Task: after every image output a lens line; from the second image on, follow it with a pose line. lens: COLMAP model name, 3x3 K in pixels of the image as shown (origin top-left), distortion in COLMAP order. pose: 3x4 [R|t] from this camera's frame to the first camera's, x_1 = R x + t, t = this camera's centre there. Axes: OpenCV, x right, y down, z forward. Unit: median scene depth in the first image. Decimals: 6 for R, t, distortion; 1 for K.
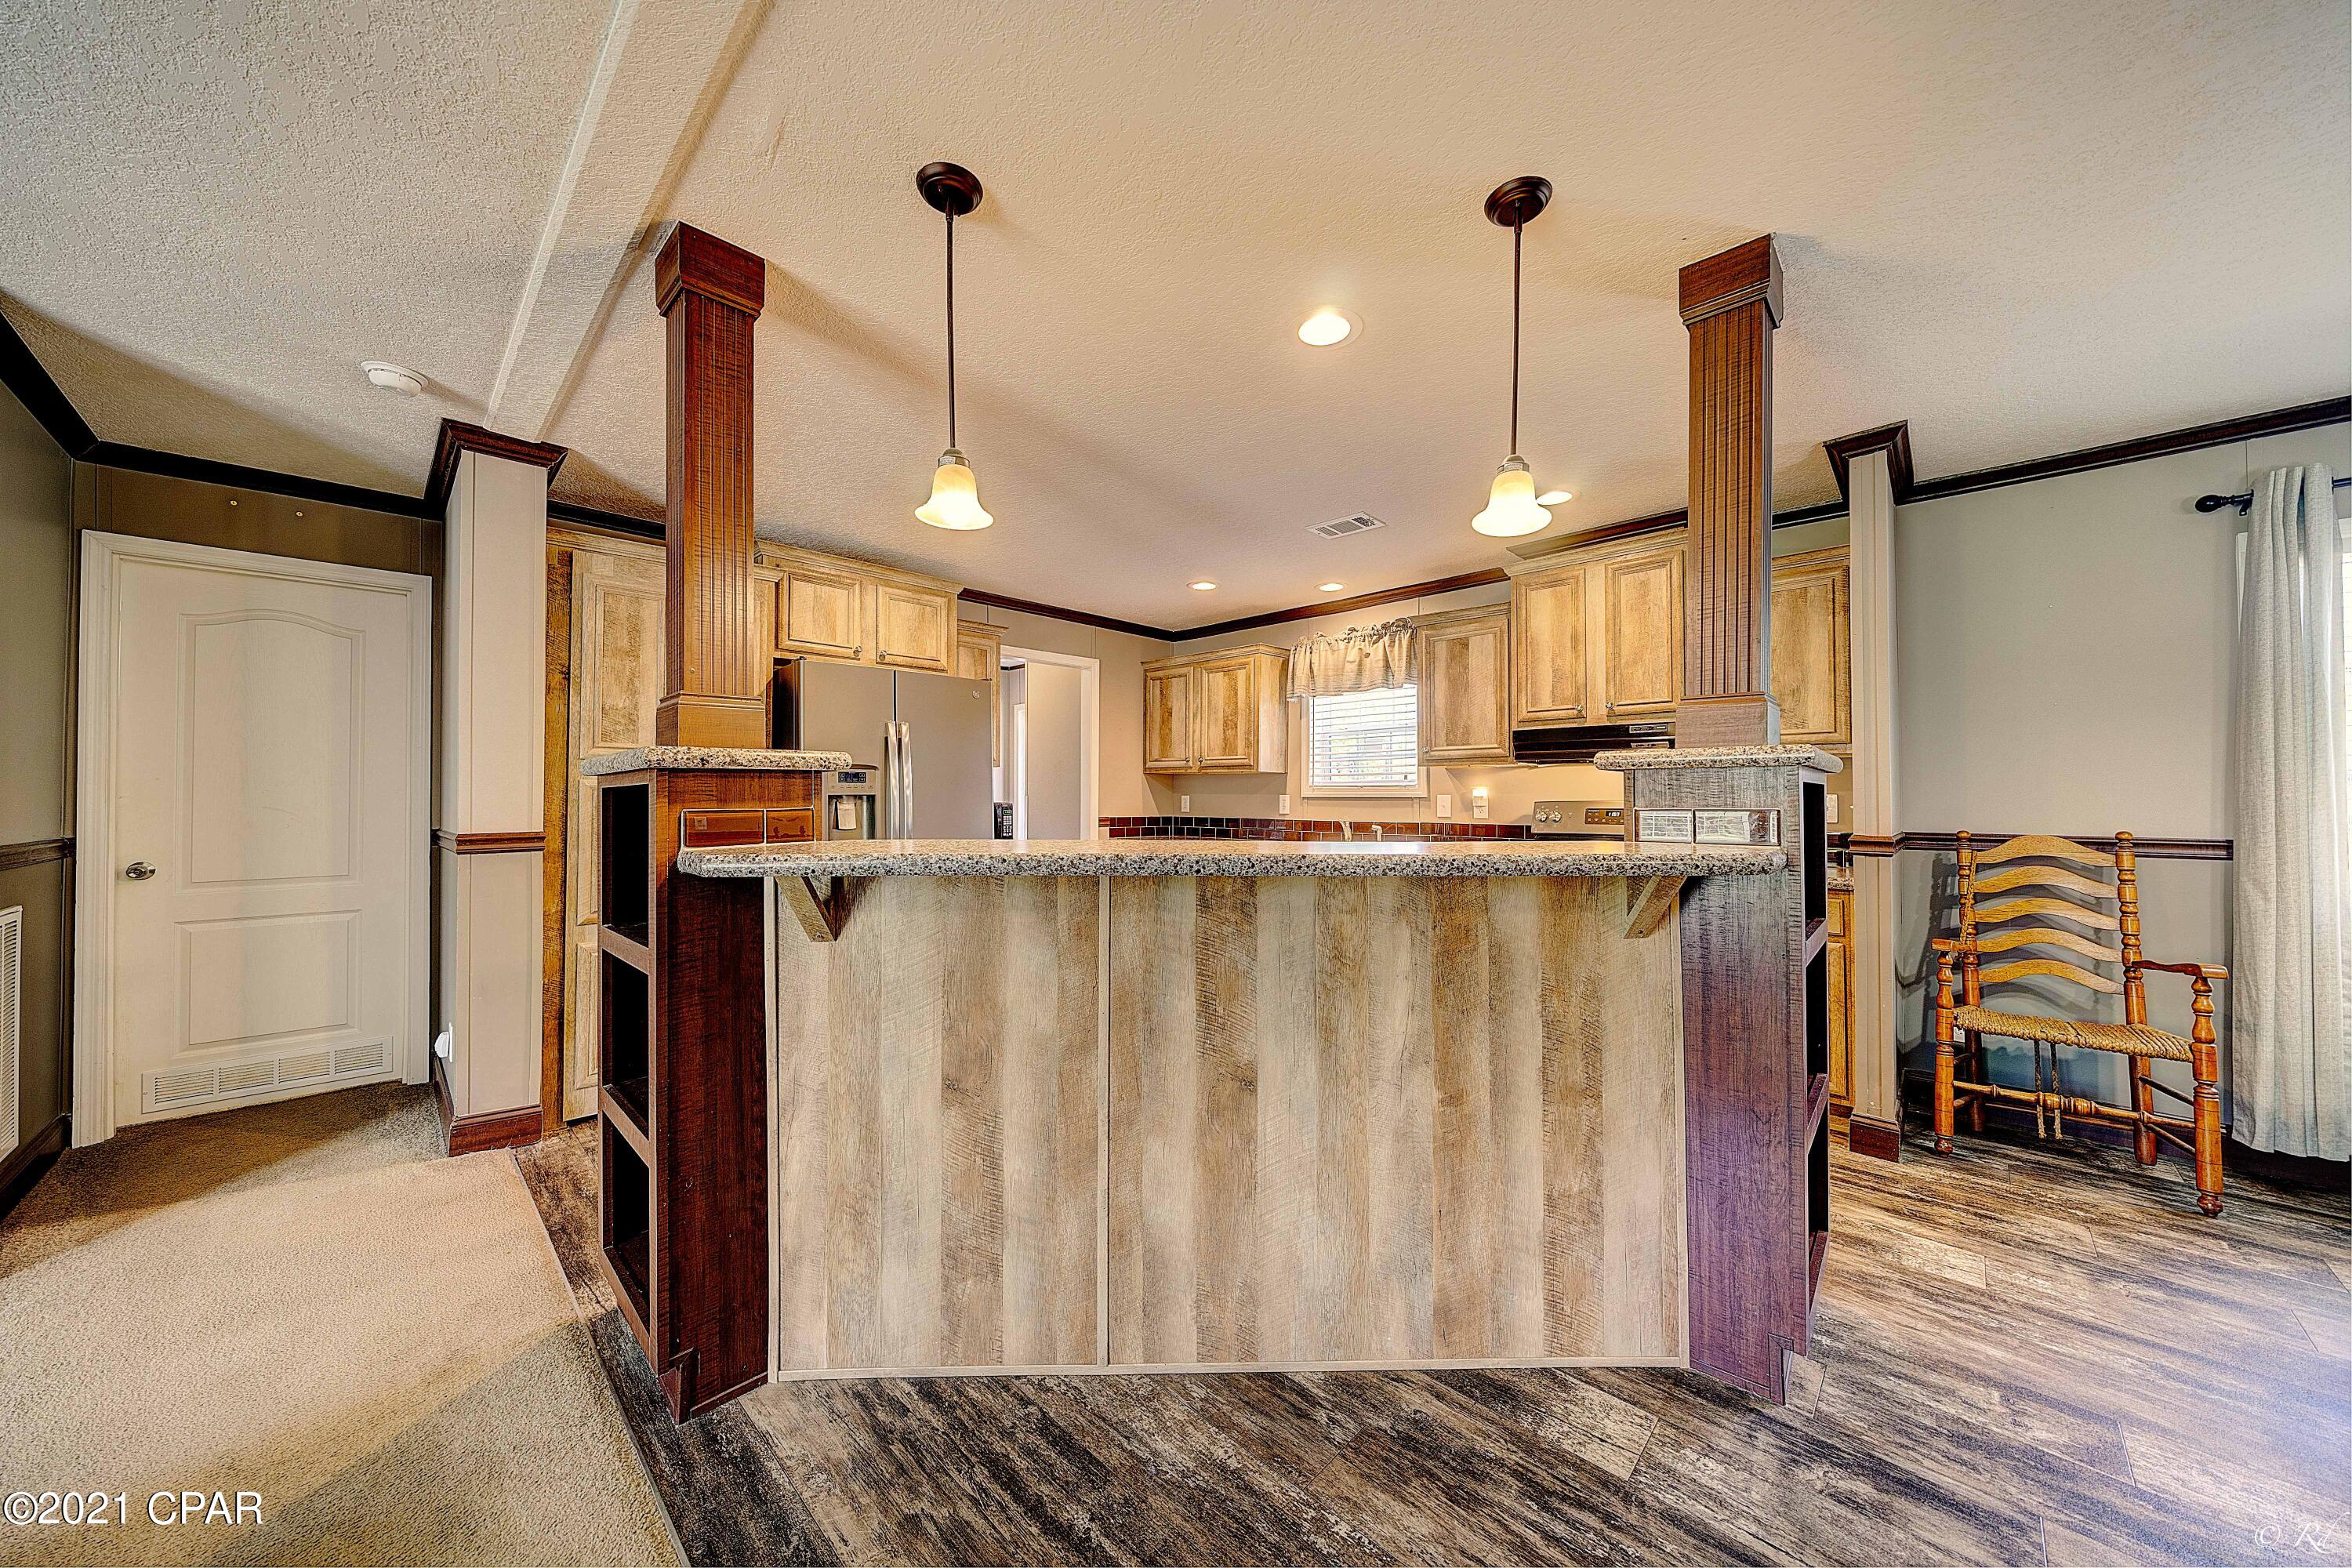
lens RADIAL K [[801.4, 0, 1174.7], [0, 801.4, 786.7], [0, 0, 1]] dist [-0.003397, -0.000540]
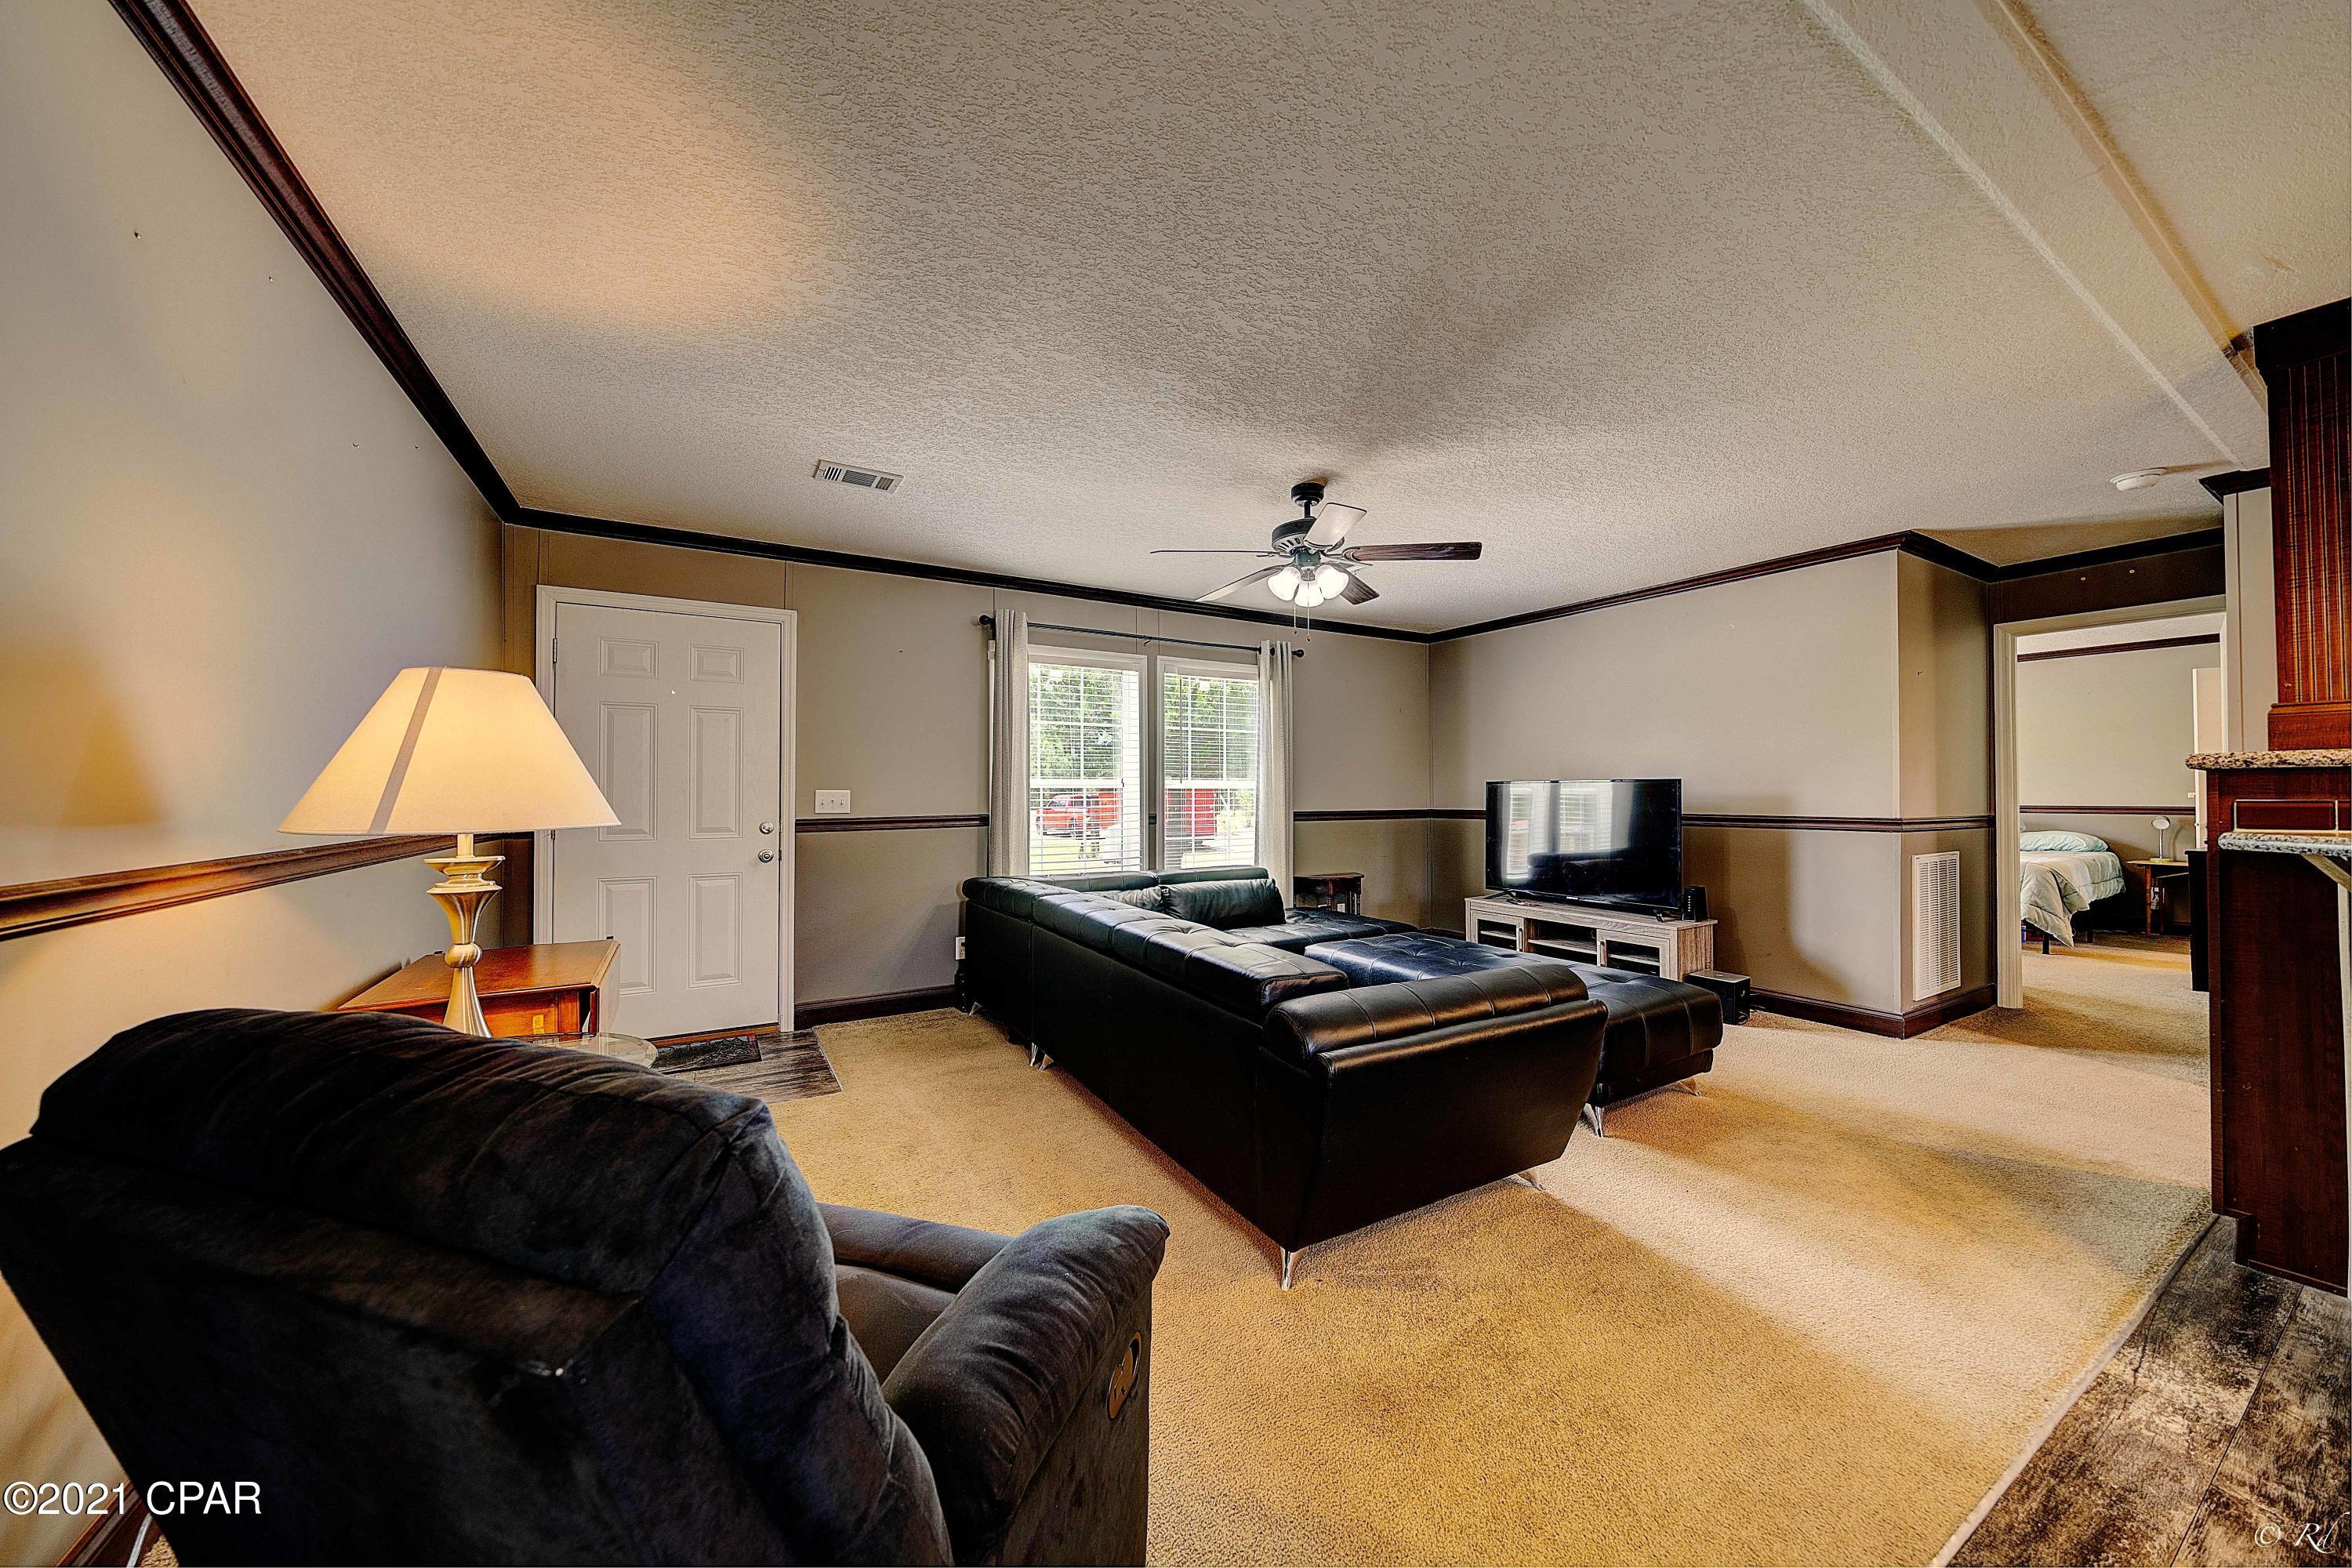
lens RADIAL K [[801.4, 0, 1138.5], [0, 801.4, 778.2], [0, 0, 1]] dist [-0.003397, -0.000540]
pose [[-0.284038, -0.012793, -0.958728, 2.768051], [0.015560, 0.999718, -0.017949, -0.033797], [0.958687, -0.020016, -0.283758, -0.864621]]
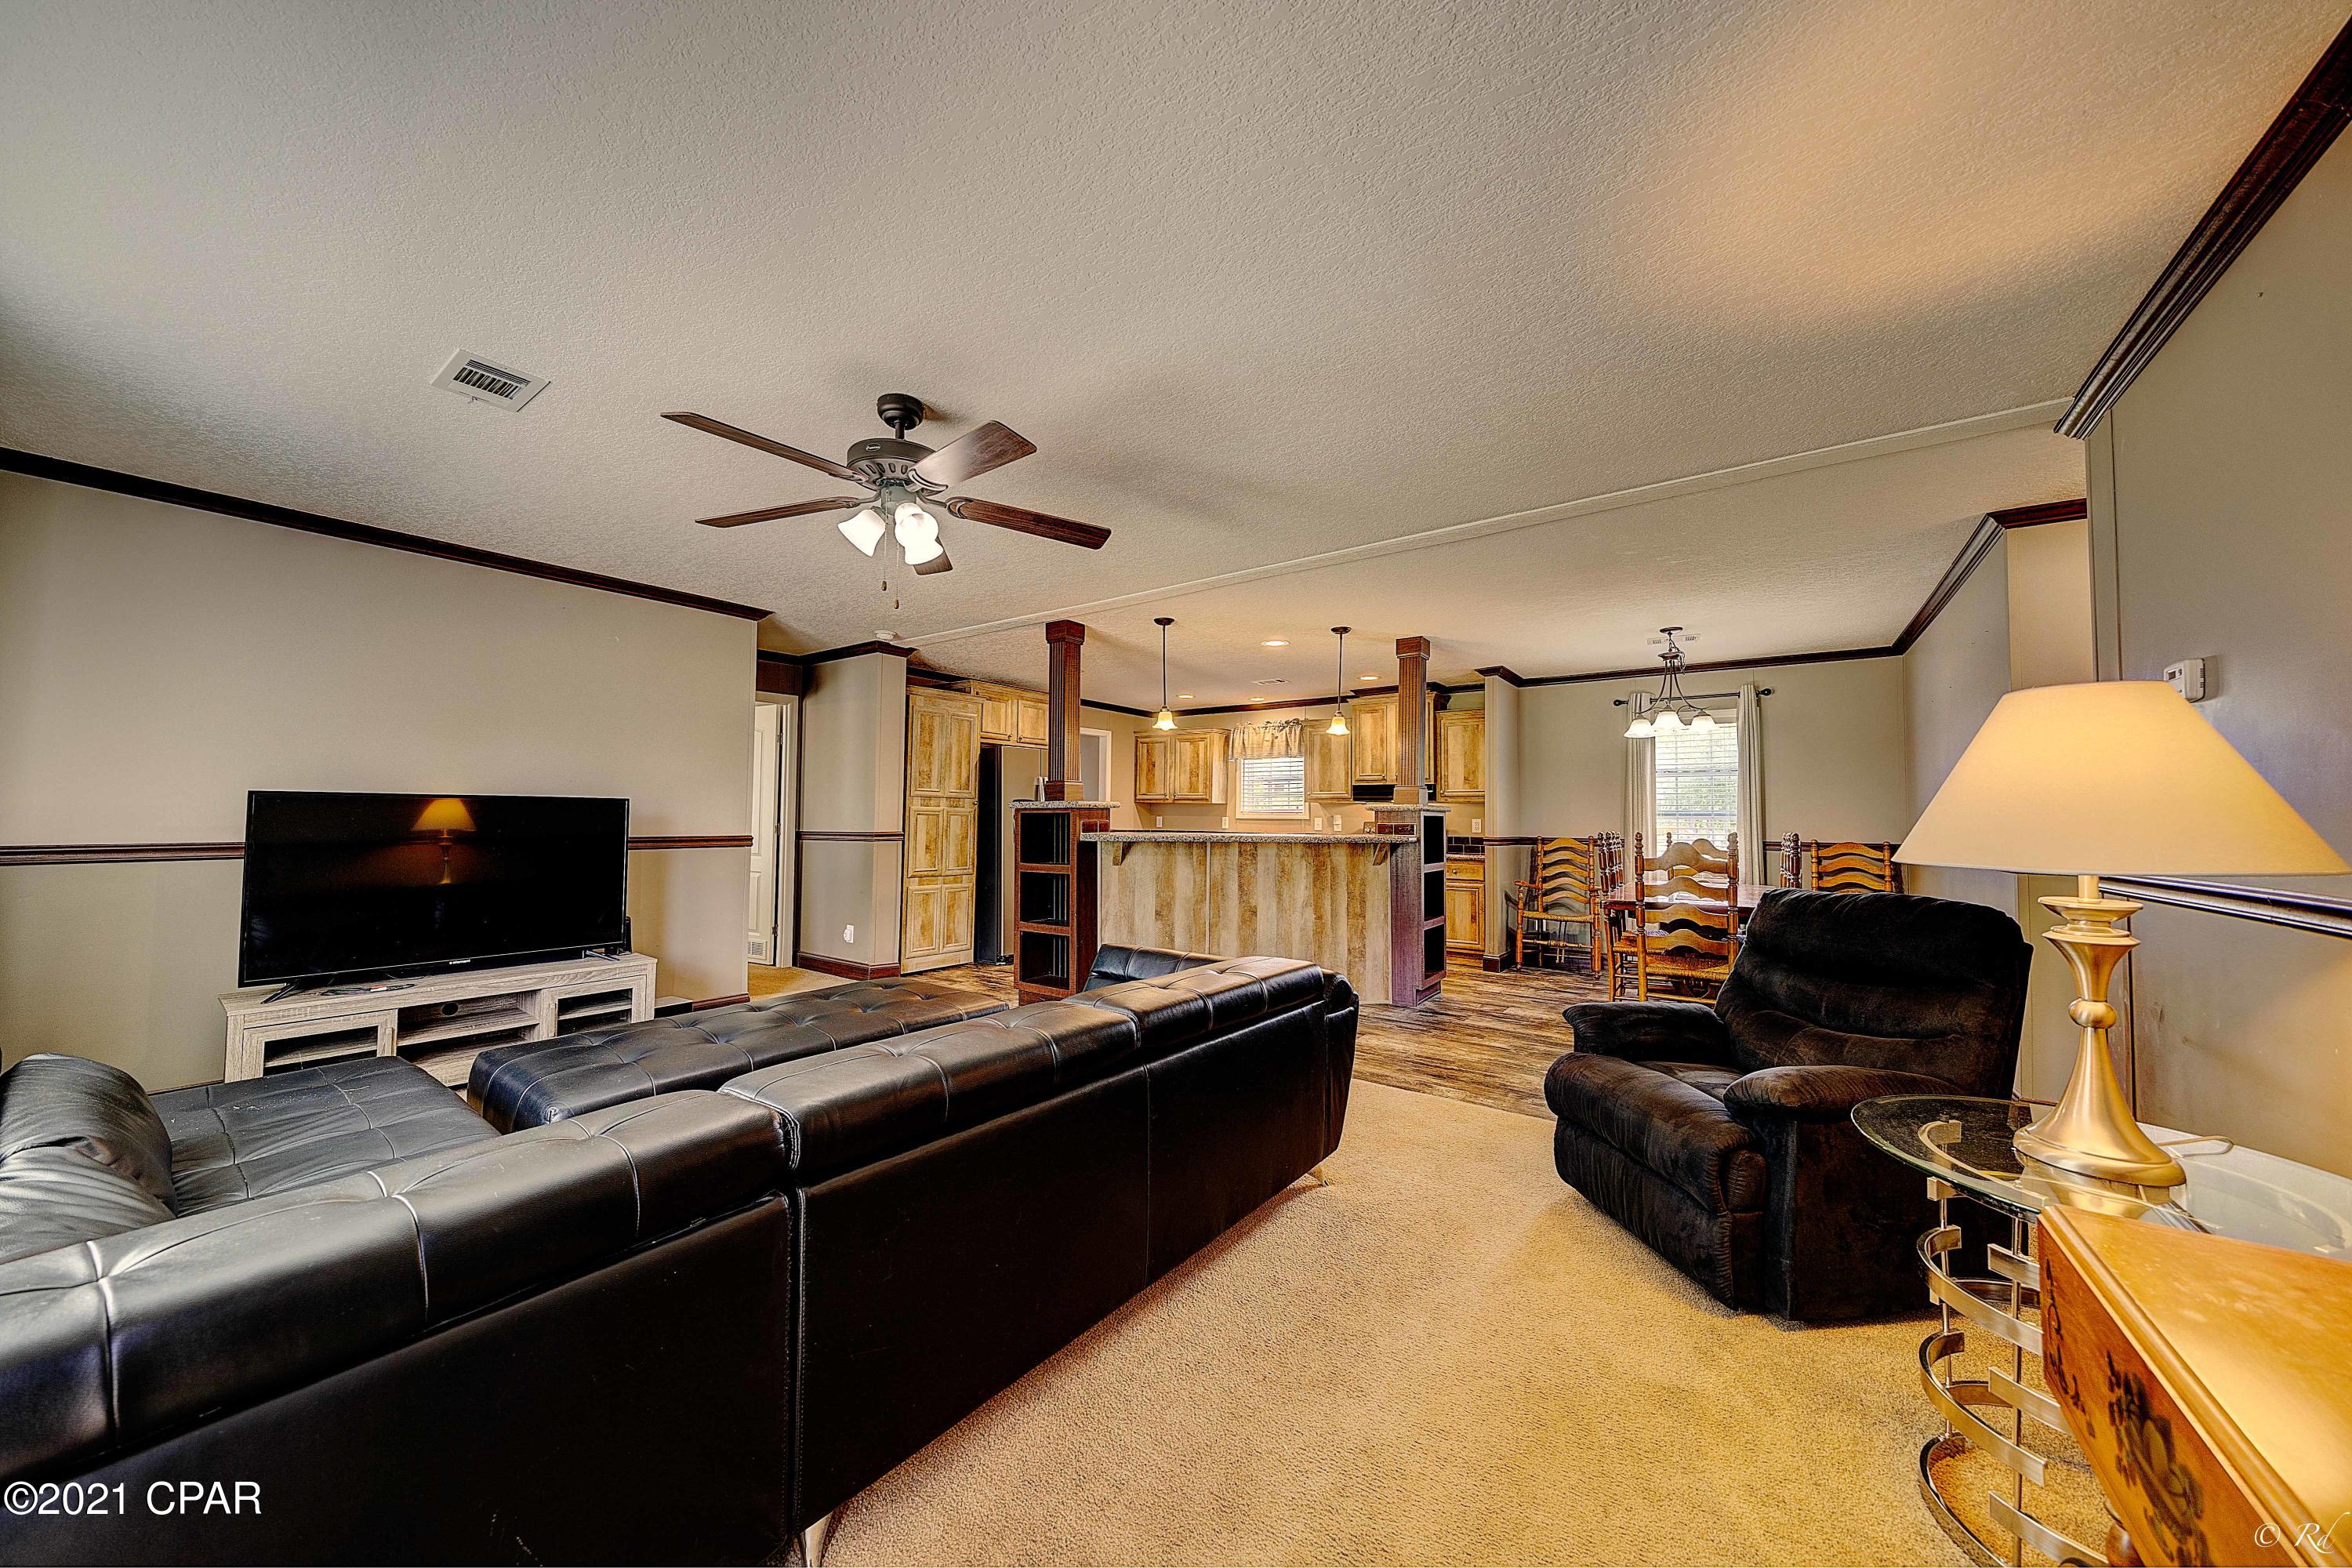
lens RADIAL K [[801.4, 0, 1176.6], [0, 801.4, 782.1], [0, 0, 1]] dist [-0.003397, -0.000540]
pose [[0.989259, 0.016404, 0.145249, -0.290335], [-0.011793, 0.999400, -0.032551, -0.009877], [-0.145696, 0.030489, 0.988860, -0.884990]]
